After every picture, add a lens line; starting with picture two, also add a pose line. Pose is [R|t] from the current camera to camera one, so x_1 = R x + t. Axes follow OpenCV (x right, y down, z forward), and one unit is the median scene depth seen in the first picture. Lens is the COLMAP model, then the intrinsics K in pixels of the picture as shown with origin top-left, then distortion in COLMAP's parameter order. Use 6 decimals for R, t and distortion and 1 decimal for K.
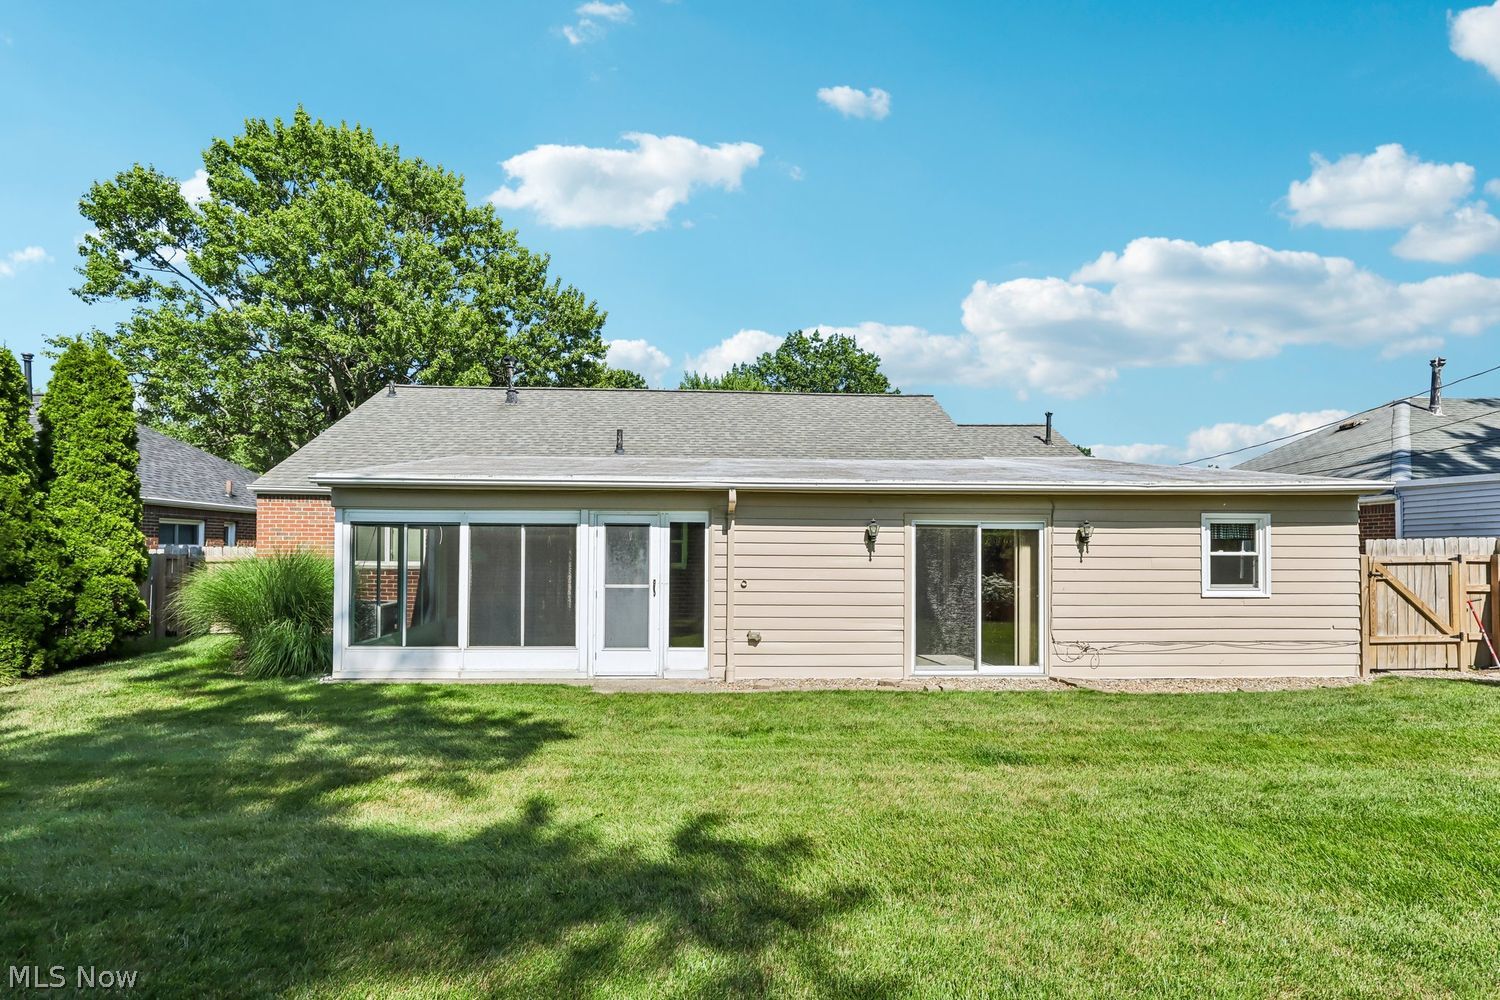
lens RADIAL K [[702.7, 0, 741.3], [0, 702.7, 551.3], [0, 0, 1]] dist [0.011099, -0.001157]
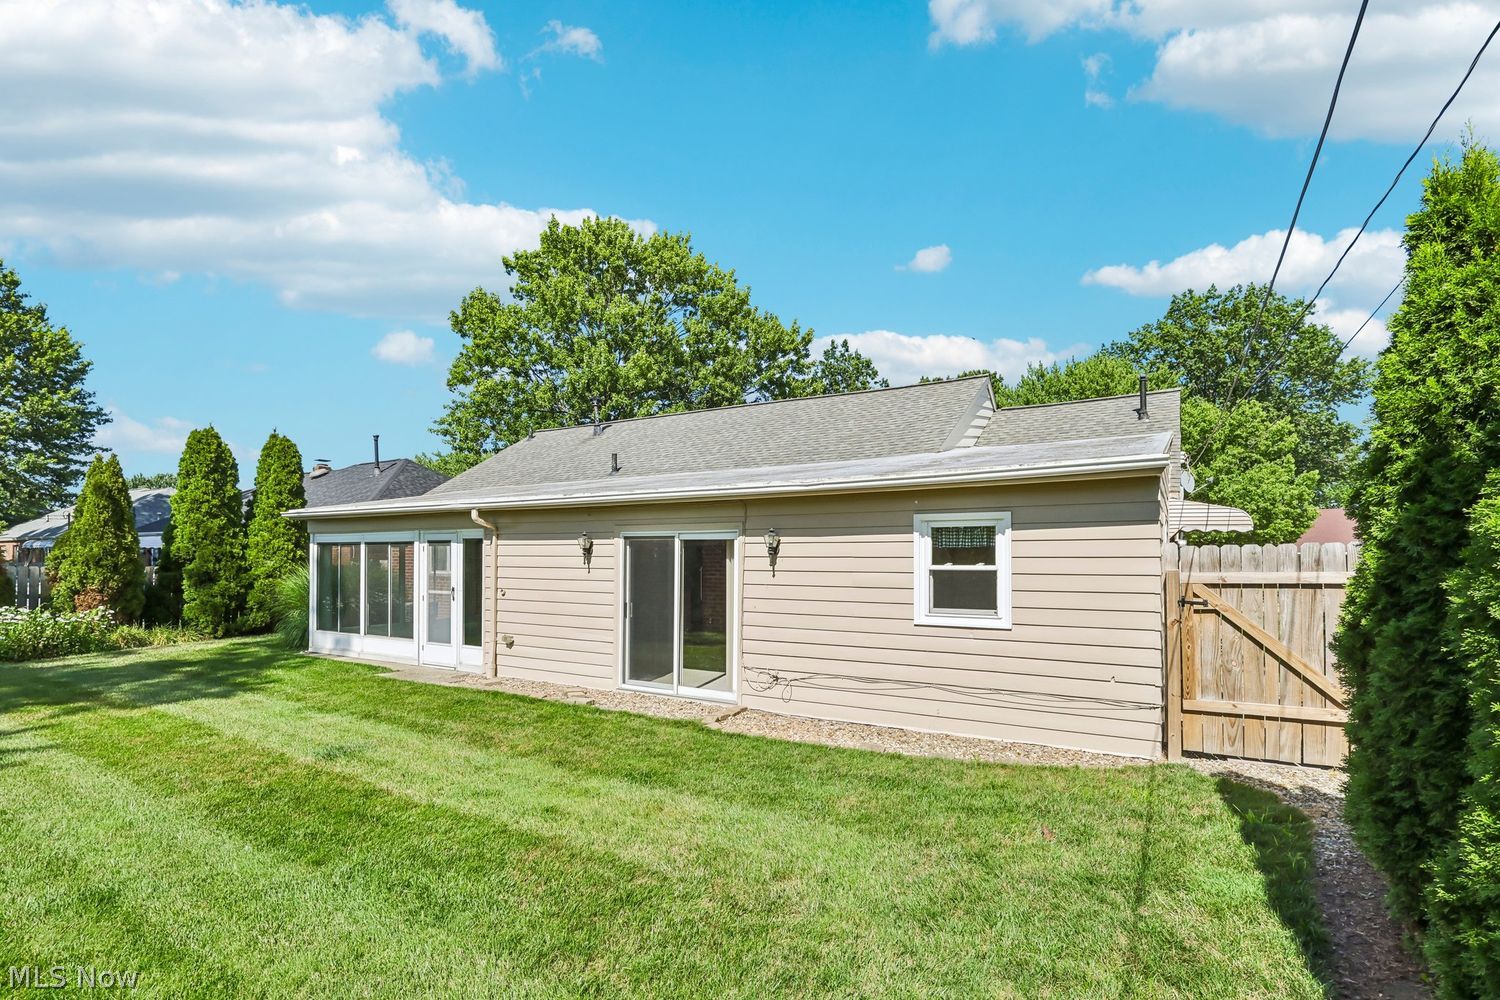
lens RADIAL K [[702.7, 0, 740.0], [0, 702.7, 567.7], [0, 0, 1]] dist [0.011099, -0.001157]
pose [[0.839587, 0.003851, -0.543211, 0.914460], [0.001622, 0.999953, 0.009595, -0.003958], [0.543222, -0.008936, 0.839541, 0.259254]]
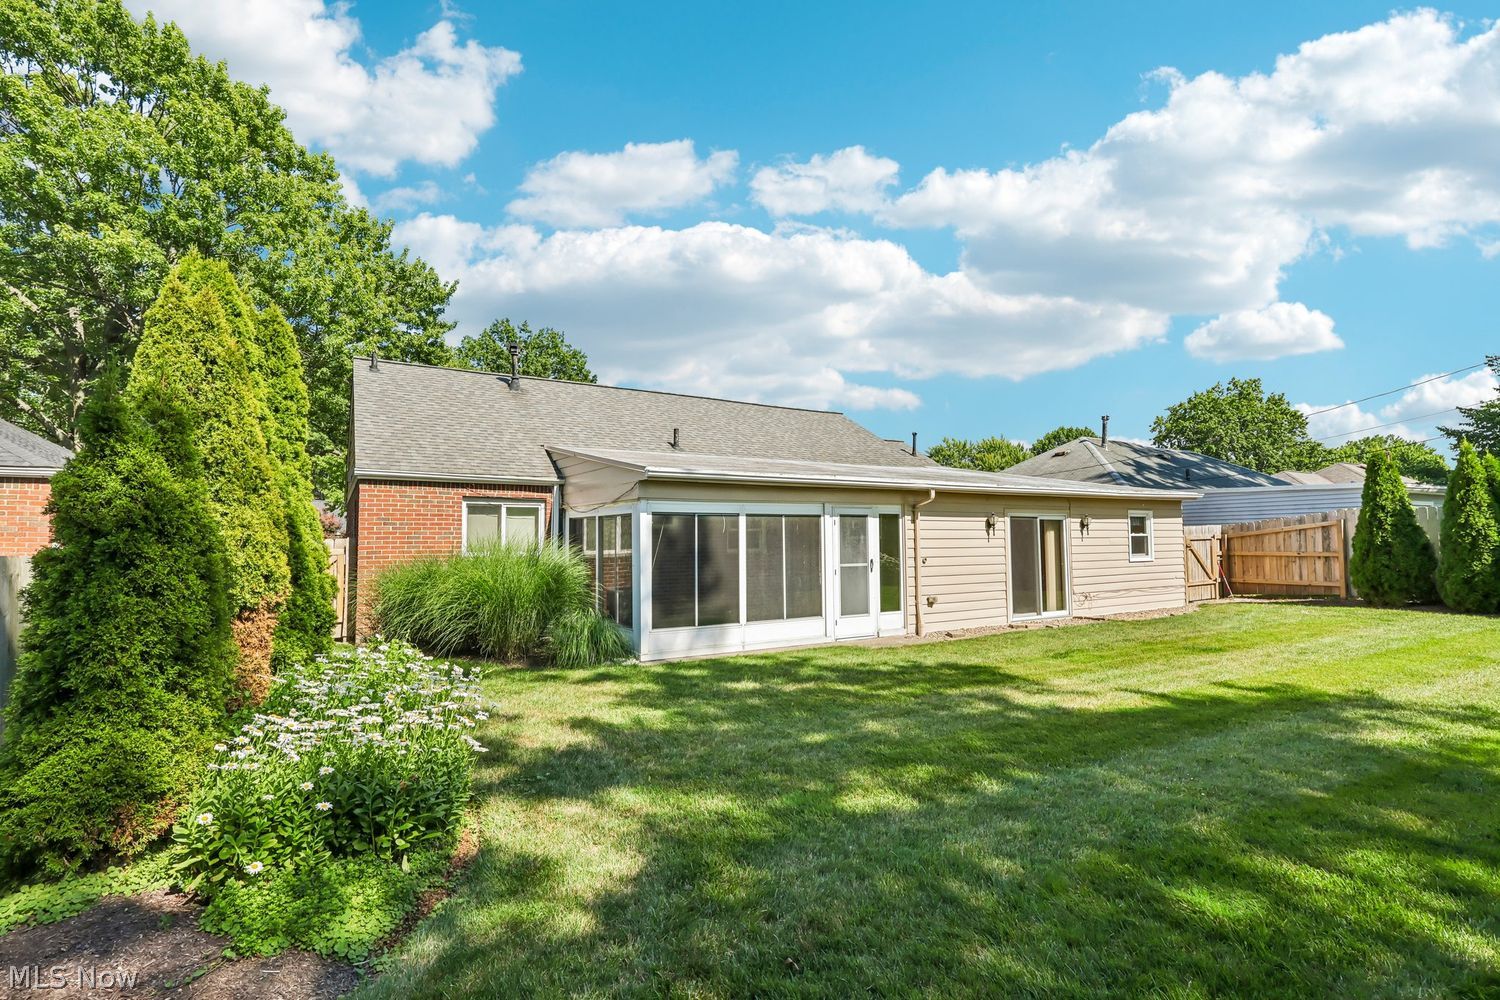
lens RADIAL K [[702.7, 0, 738.7], [0, 702.7, 502.6], [0, 0, 1]] dist [0.011099, -0.001157]
pose [[0.877660, 0.012893, 0.479110, -0.921620], [0.015073, 0.998401, -0.054479, 0.004036], [-0.479046, 0.055036, 0.876063, 0.004757]]
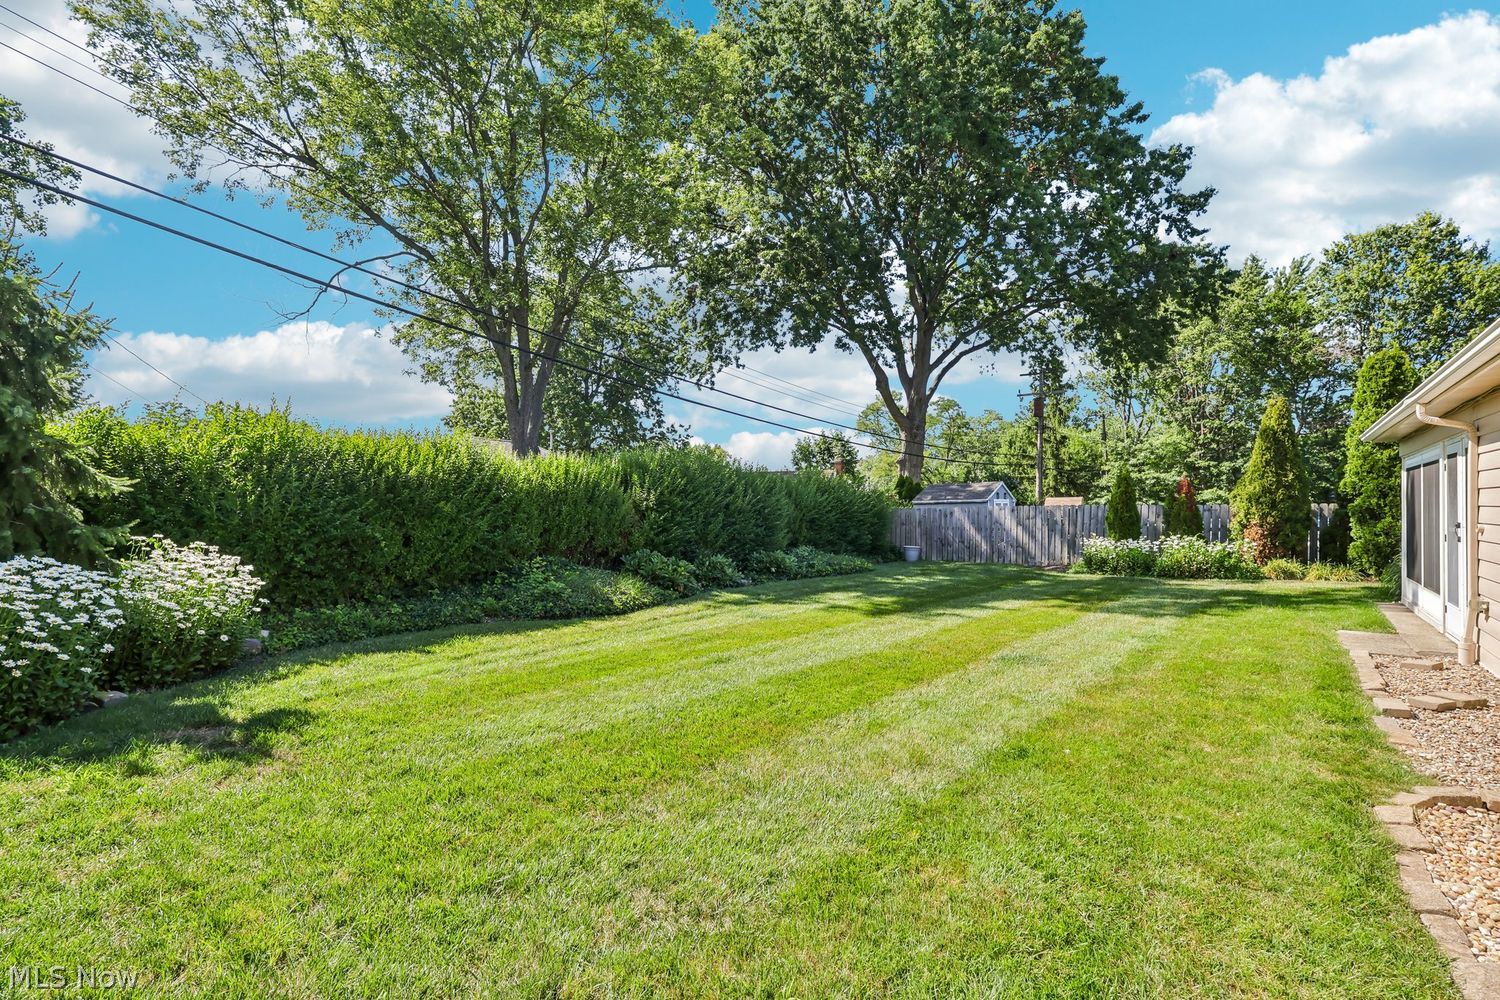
lens RADIAL K [[702.7, 0, 750.3], [0, 702.7, 508.8], [0, 0, 1]] dist [0.011099, -0.001157]
pose [[-0.605760, -0.004357, -0.795635, 0.983997], [0.006023, 0.999931, -0.010061, 0.027018], [0.795624, -0.010887, -0.605692, 0.816237]]
